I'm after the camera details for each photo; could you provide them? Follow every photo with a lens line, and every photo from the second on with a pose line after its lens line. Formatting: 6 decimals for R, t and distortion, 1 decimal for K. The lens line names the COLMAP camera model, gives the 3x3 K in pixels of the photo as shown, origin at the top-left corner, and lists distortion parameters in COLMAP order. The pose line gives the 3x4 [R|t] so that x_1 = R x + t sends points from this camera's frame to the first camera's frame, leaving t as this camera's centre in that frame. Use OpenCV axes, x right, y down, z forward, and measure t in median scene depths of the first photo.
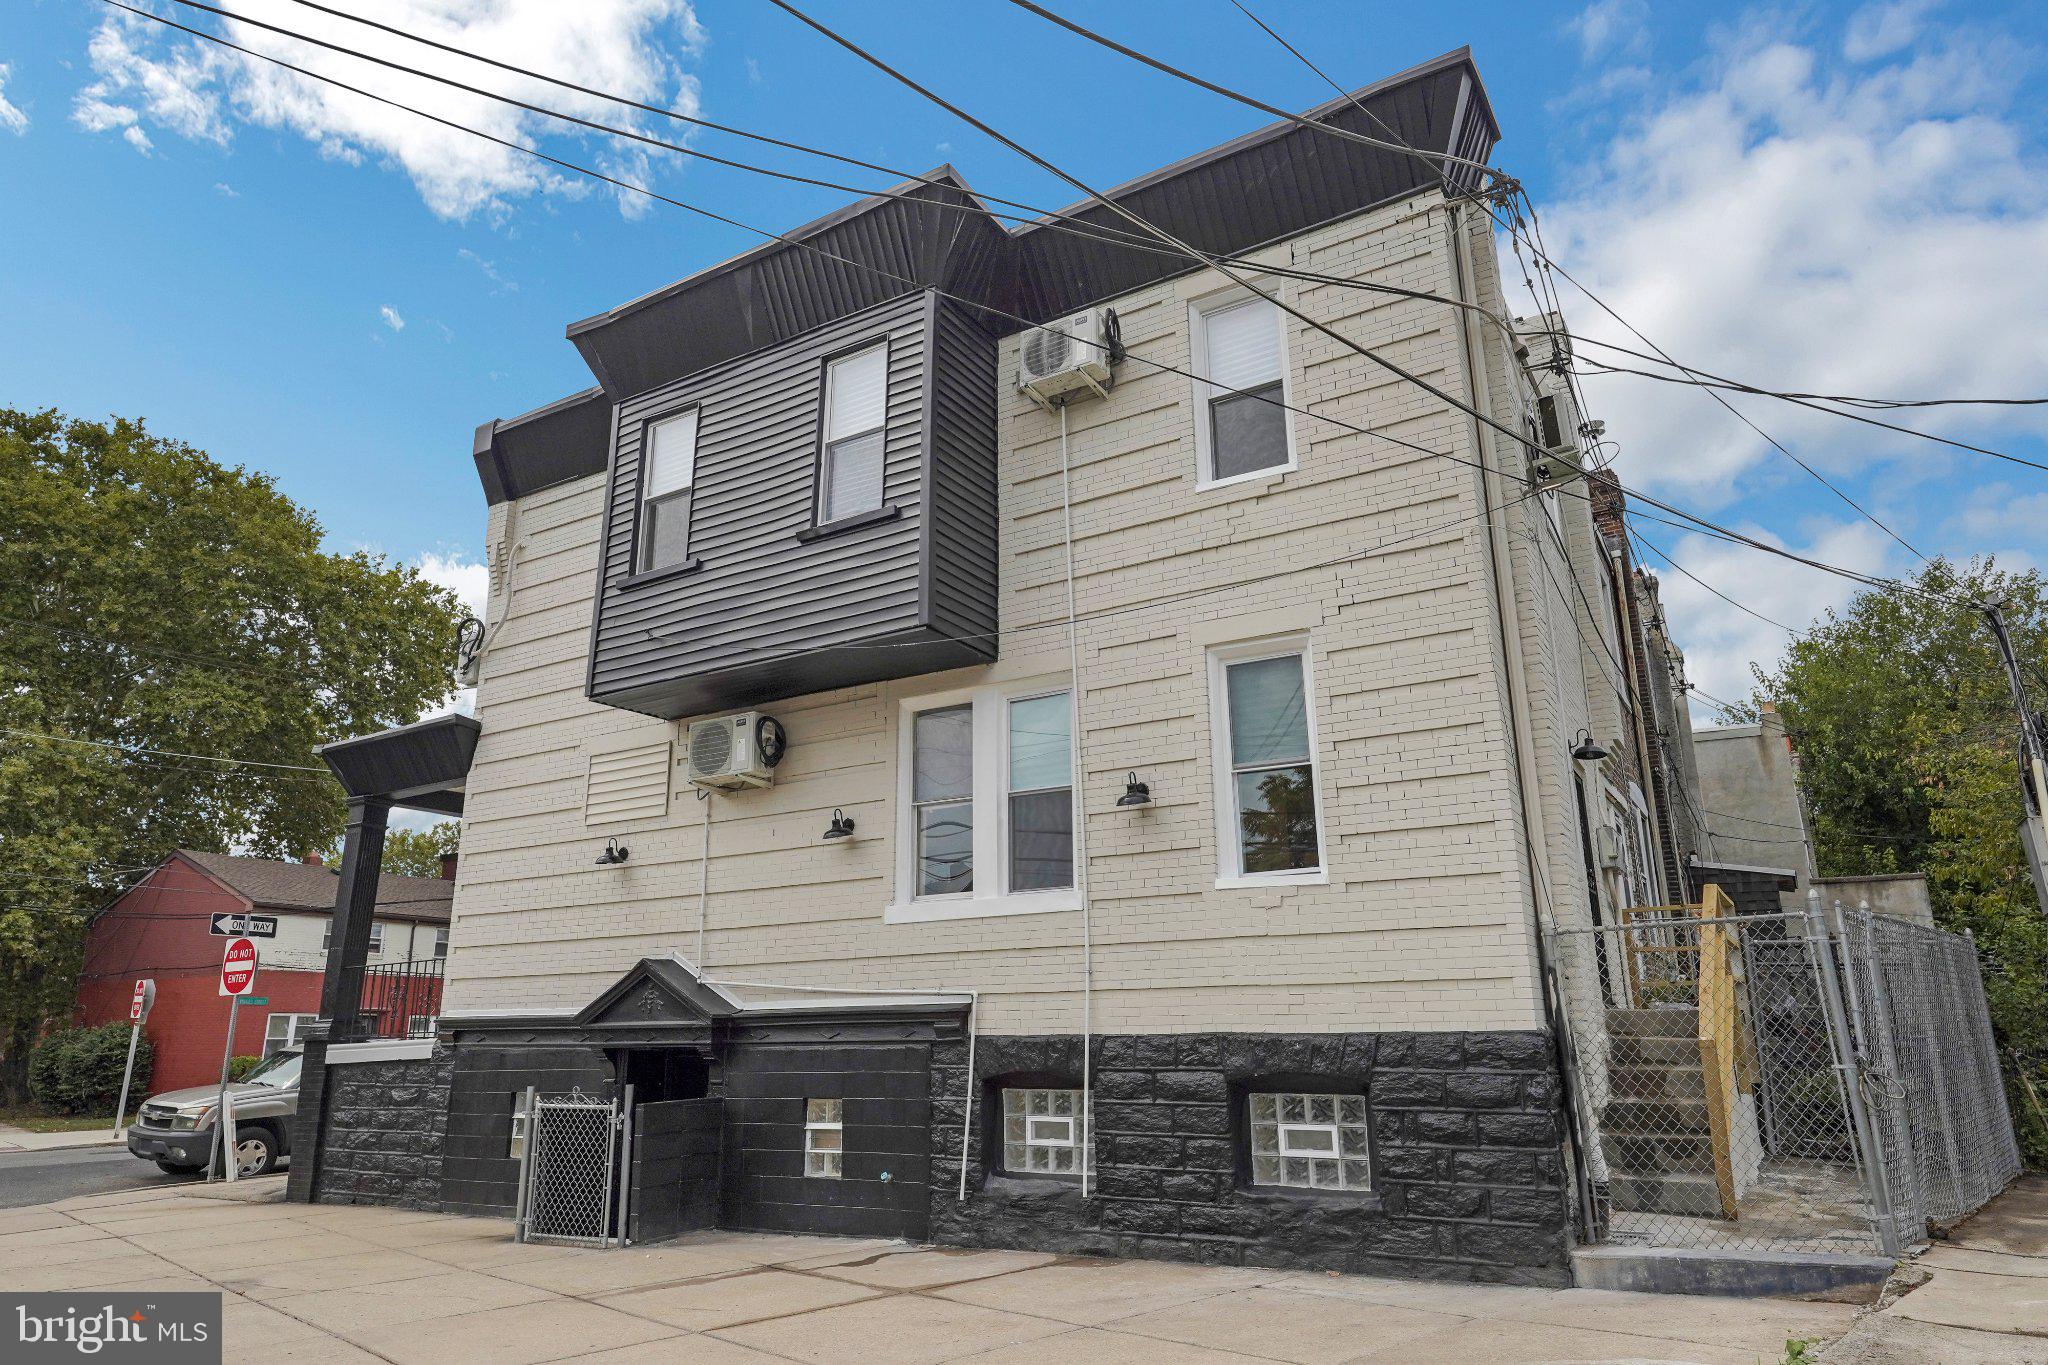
lens RADIAL K [[1213.6, 0, 1027.8], [0, 1213.6, 683.4], [0, 0, 1]] dist [-0.010155, -0.000927]
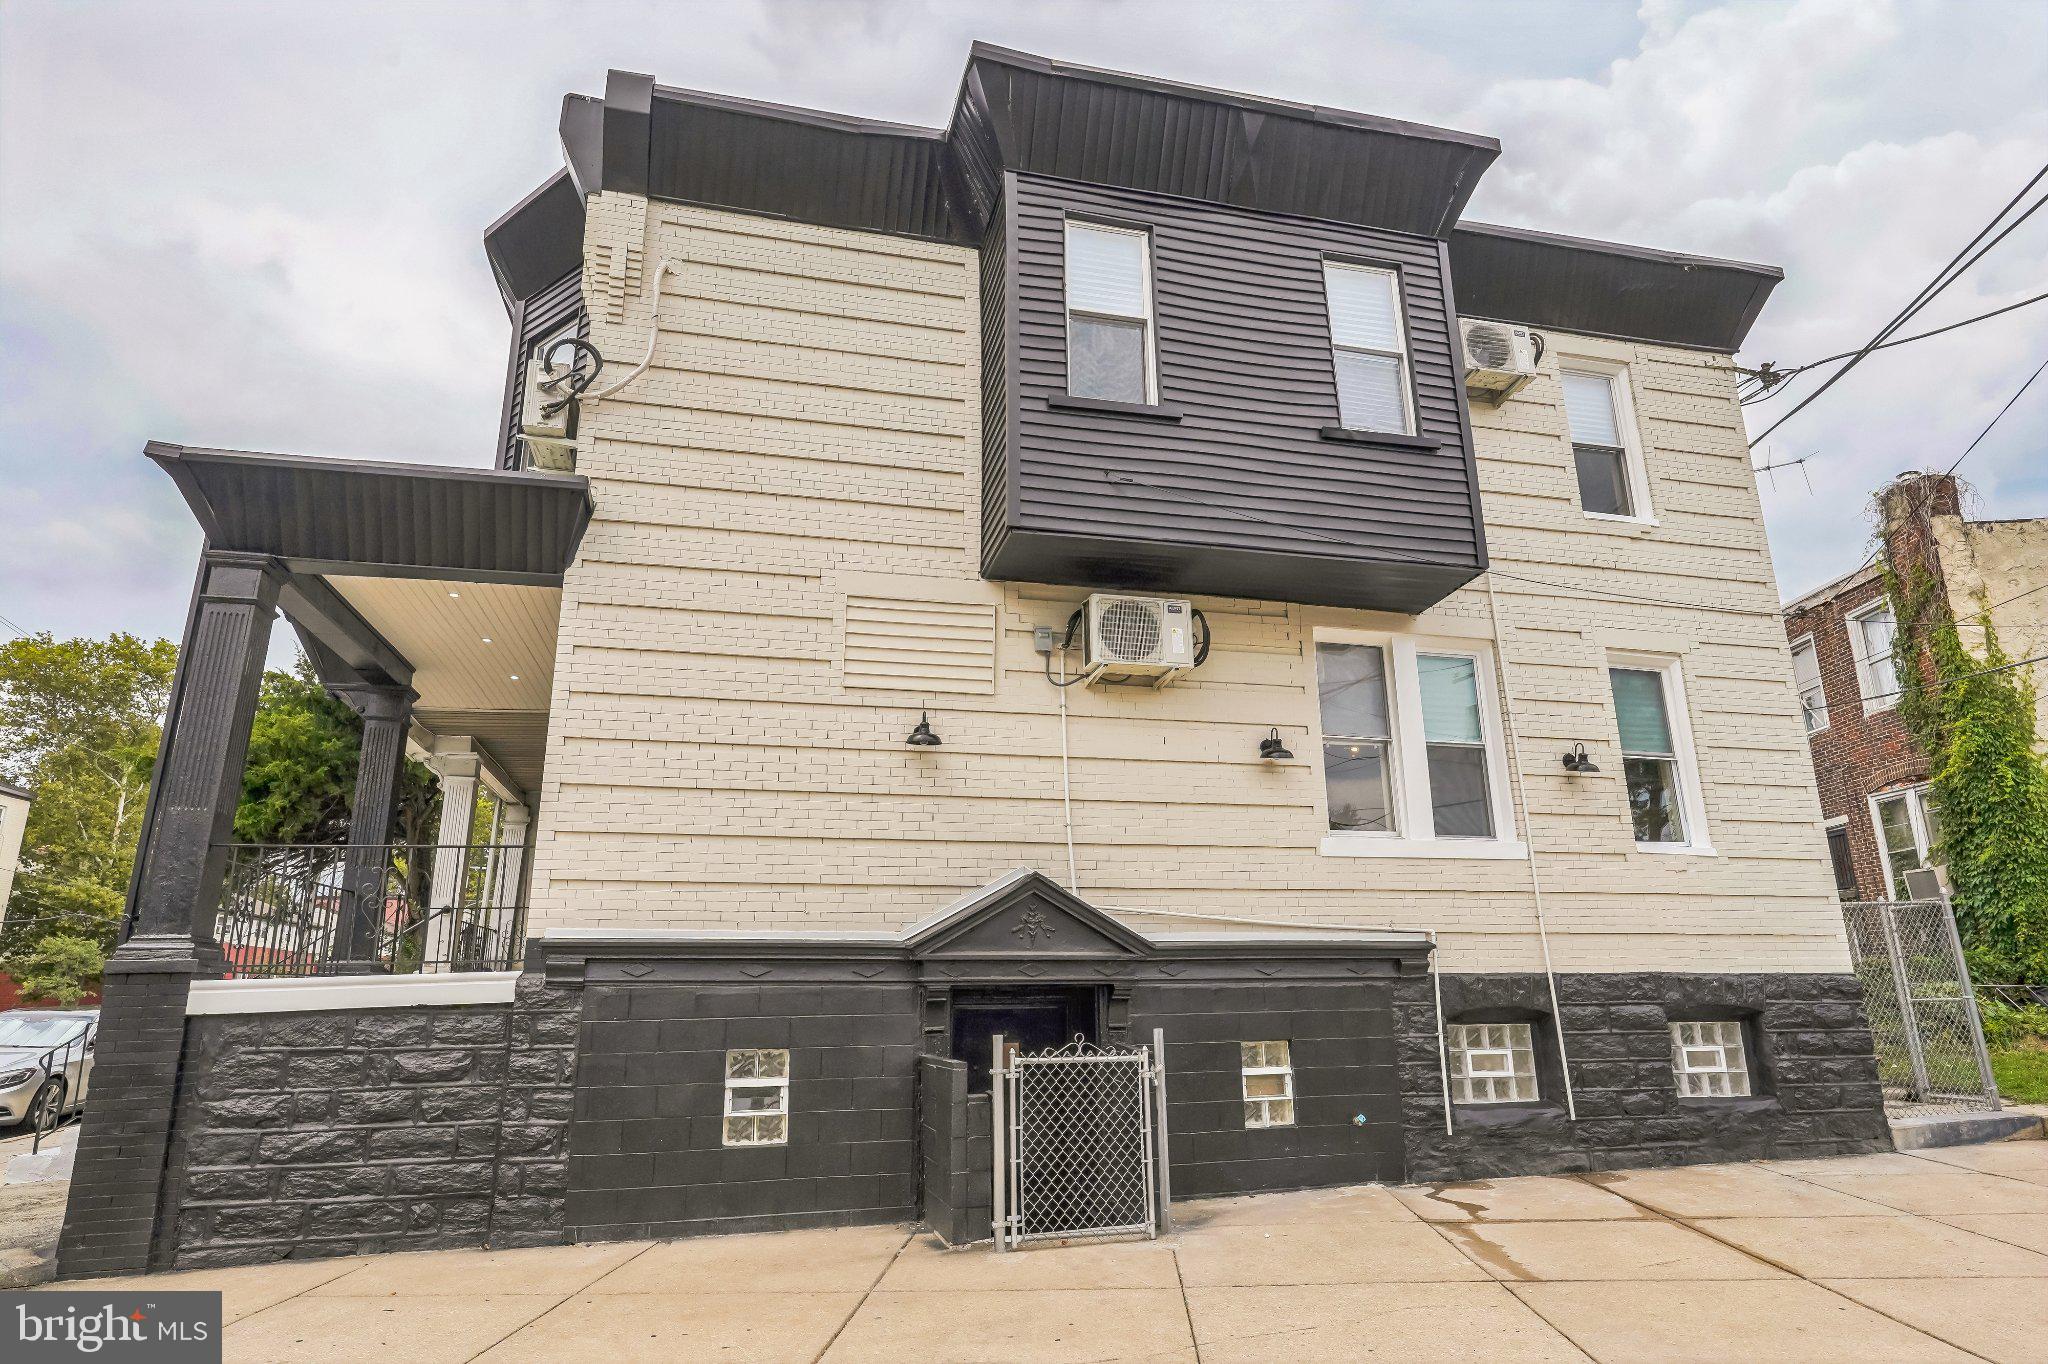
lens RADIAL K [[1113.3, 0, 1024.0], [0, 1113.3, 674.6], [0, 0, 1]] dist [-0.003646, -0.000429]
pose [[0.729260, 0.190189, 0.657274, -0.991885], [-0.194504, 0.978586, -0.067357, 0.181977], [-0.656009, -0.078722, 0.750636, 0.565294]]
